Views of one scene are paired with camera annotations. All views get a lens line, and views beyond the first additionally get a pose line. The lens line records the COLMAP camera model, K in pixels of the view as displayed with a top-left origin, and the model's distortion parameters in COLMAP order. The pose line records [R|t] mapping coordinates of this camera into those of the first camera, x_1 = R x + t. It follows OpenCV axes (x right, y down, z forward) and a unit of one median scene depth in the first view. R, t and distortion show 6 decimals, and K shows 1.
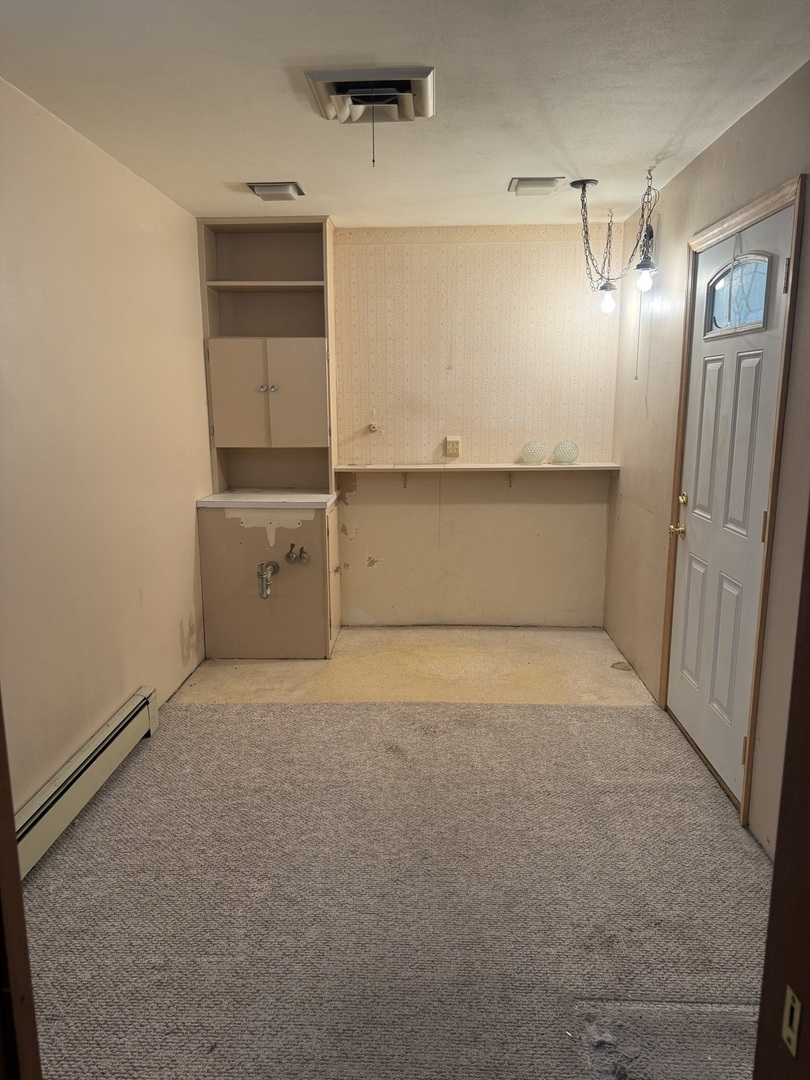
lens RADIAL K [[755.8, 0, 405.0], [0, 755.8, 540.0], [0, 0, 1]] dist [0.004480, 0.002235]
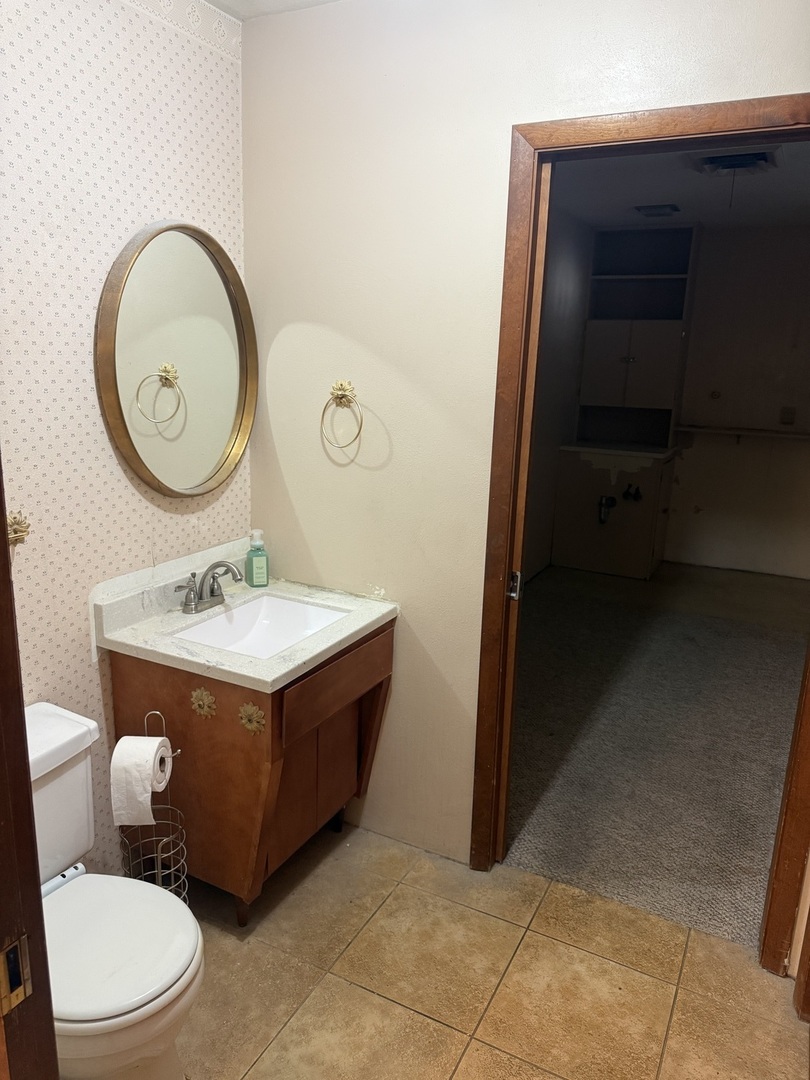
lens RADIAL K [[755.8, 0, 405.0], [0, 755.8, 540.0], [0, 0, 1]] dist [0.004480, 0.002235]
pose [[0.902117, 0.136558, -0.409312, 0.040083], [-0.118273, 0.990525, 0.069797, 0.053990], [0.414965, -0.014555, 0.909721, -0.300823]]
